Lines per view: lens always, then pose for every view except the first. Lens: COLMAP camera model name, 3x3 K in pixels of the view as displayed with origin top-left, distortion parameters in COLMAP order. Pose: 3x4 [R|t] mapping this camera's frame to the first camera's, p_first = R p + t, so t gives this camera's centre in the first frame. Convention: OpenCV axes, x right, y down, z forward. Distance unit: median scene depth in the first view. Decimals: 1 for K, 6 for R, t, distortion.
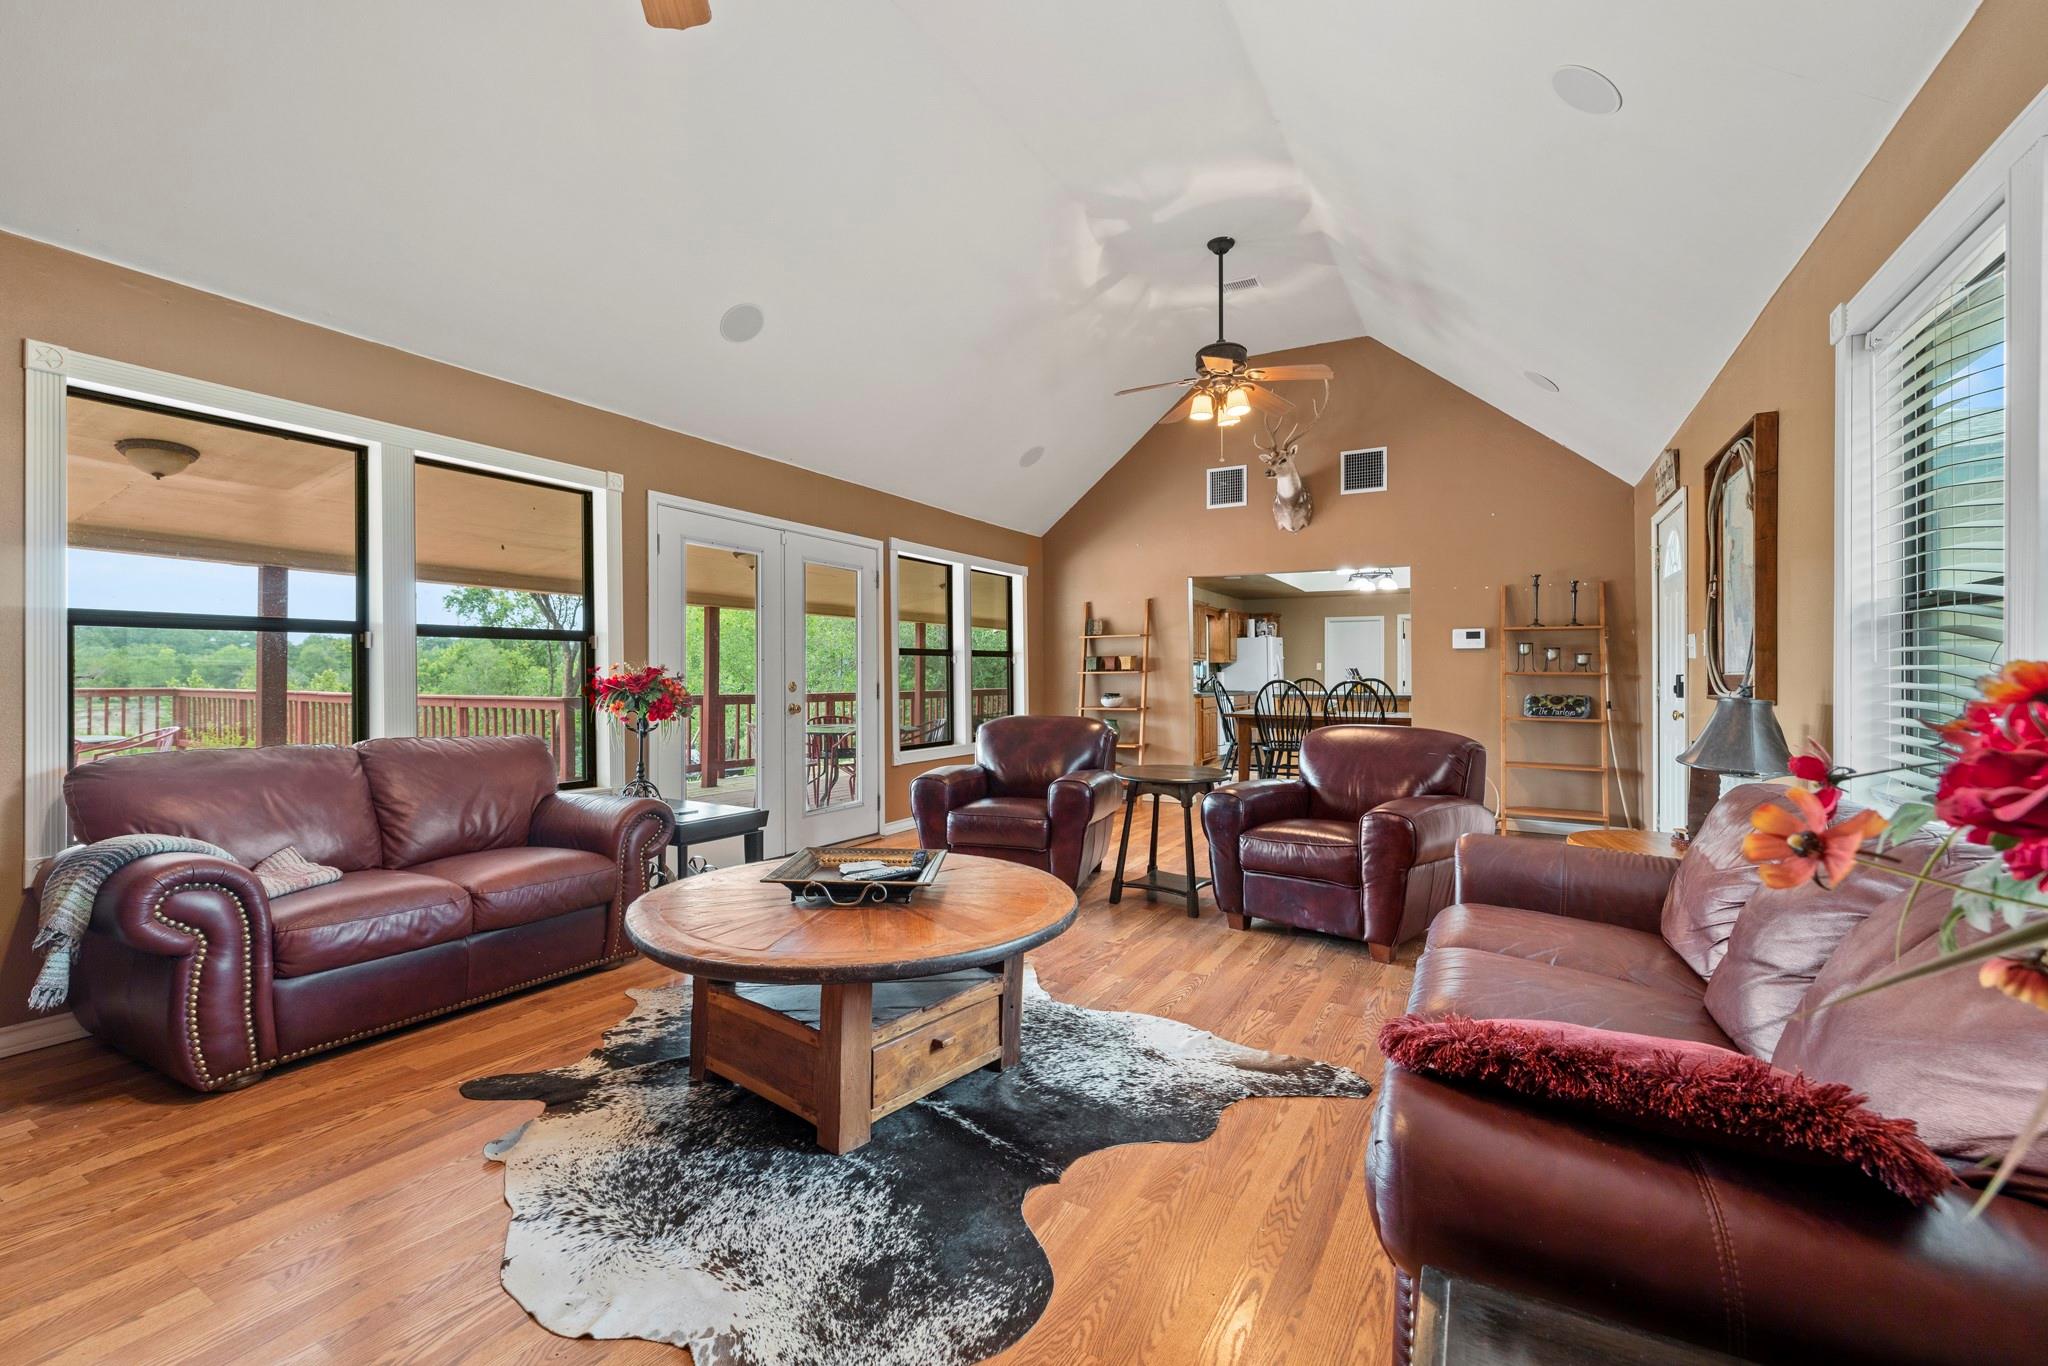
lens RADIAL K [[862.6, 0, 1028.1], [0, 862.6, 678.5], [0, 0, 1]] dist [0.005076, 0.000377]
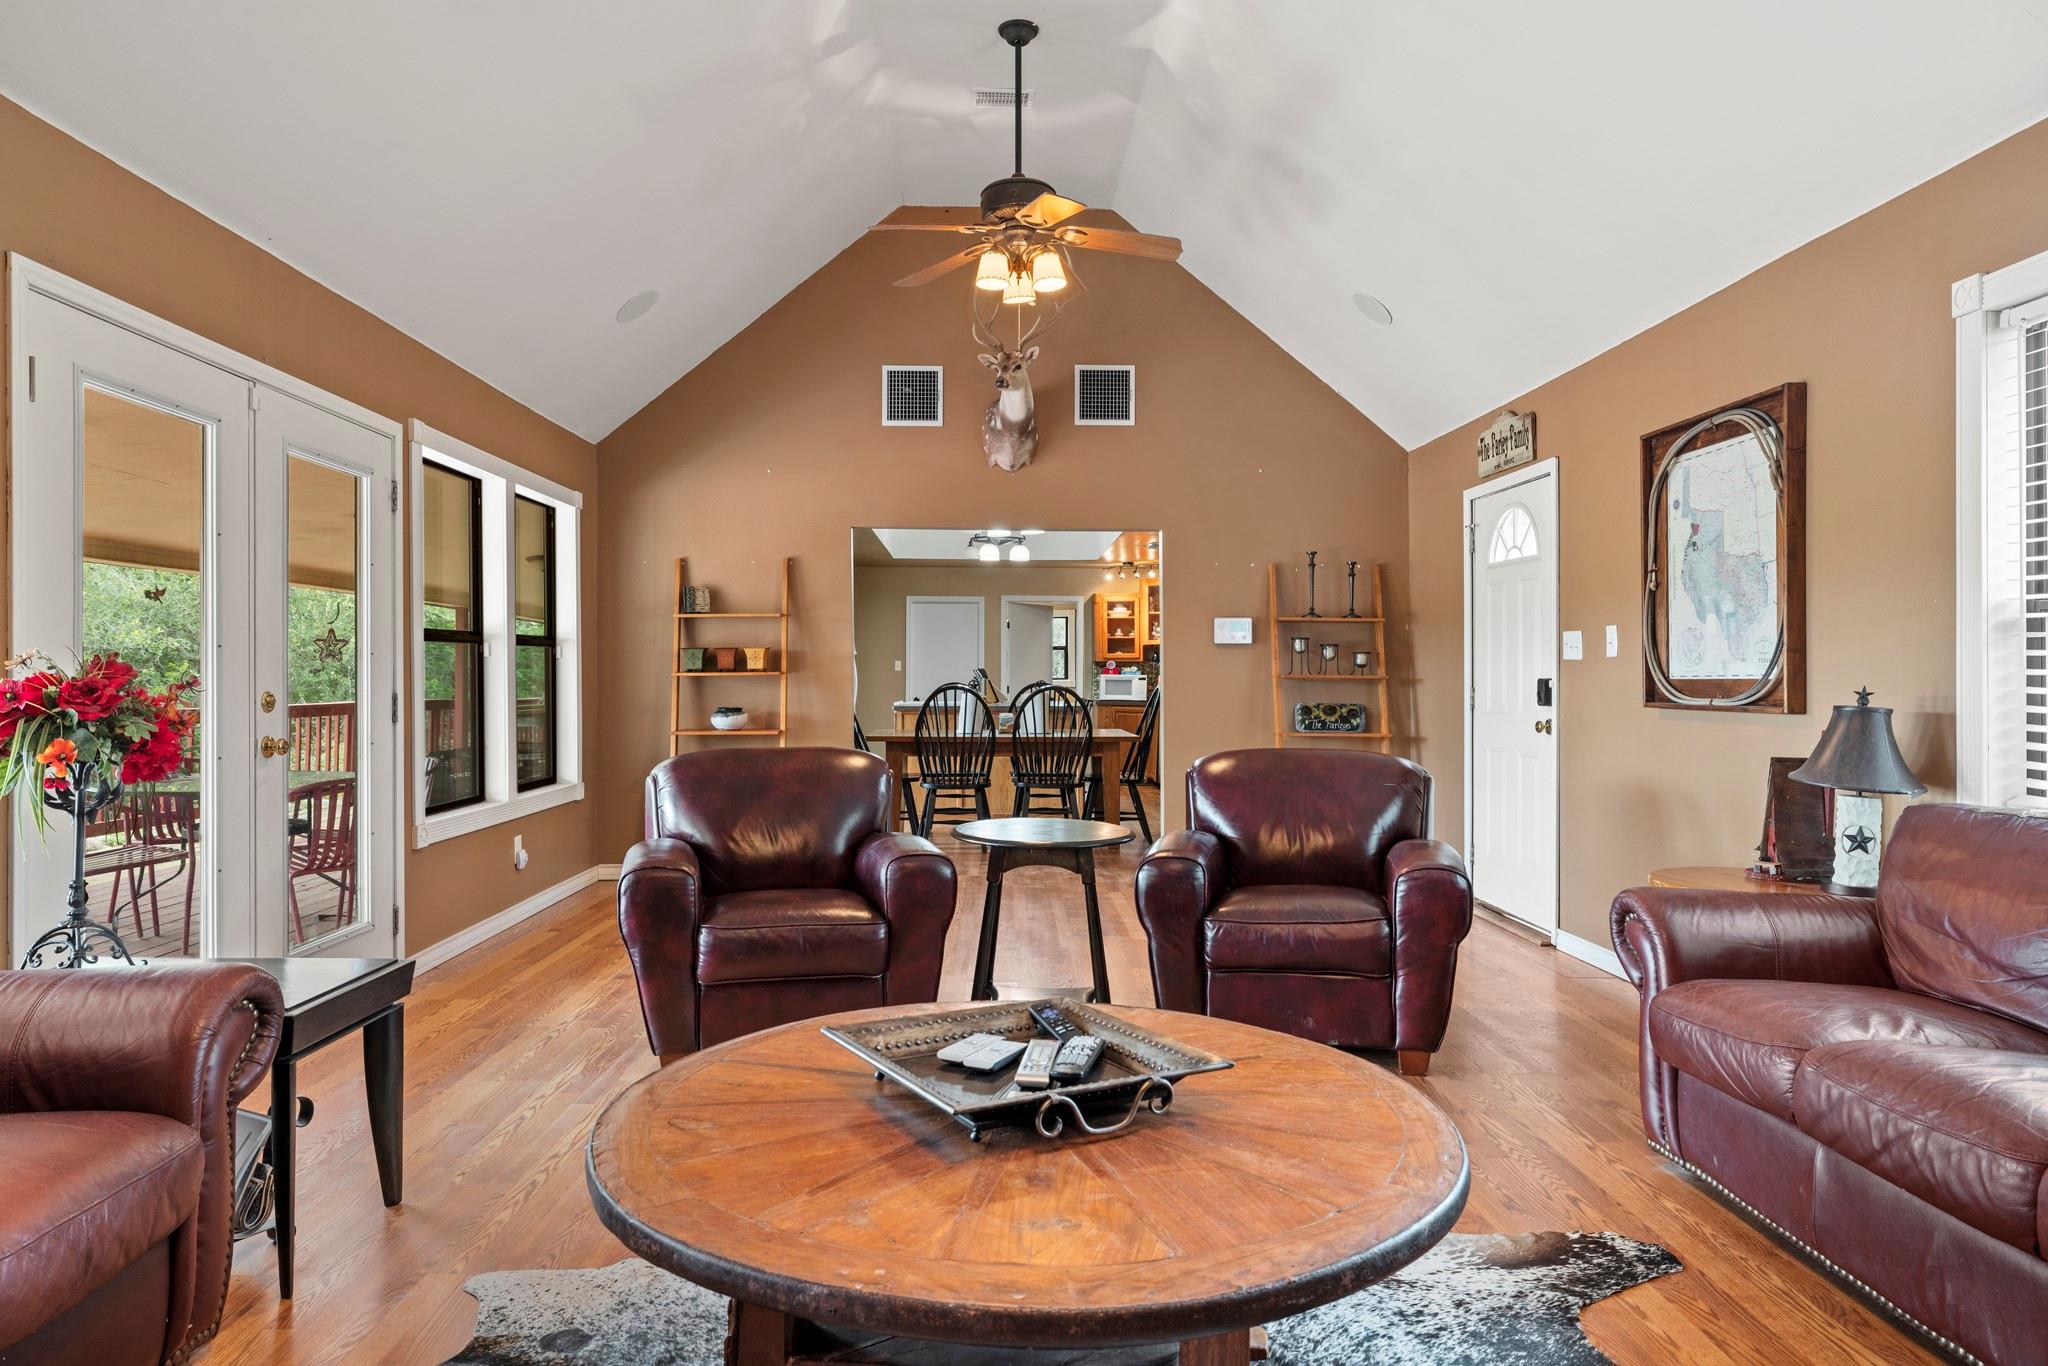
lens RADIAL K [[1267.5, 0, 1018.9], [0, 1267.5, 678.3], [0, 0, 1]] dist [-0.005099, -0.001411]
pose [[0.863098, 0.000993, 0.505035, -0.224928], [0.000728, 0.999995, -0.003210, -0.000835], [-0.505035, 0.003139, 0.863093, 0.134786]]
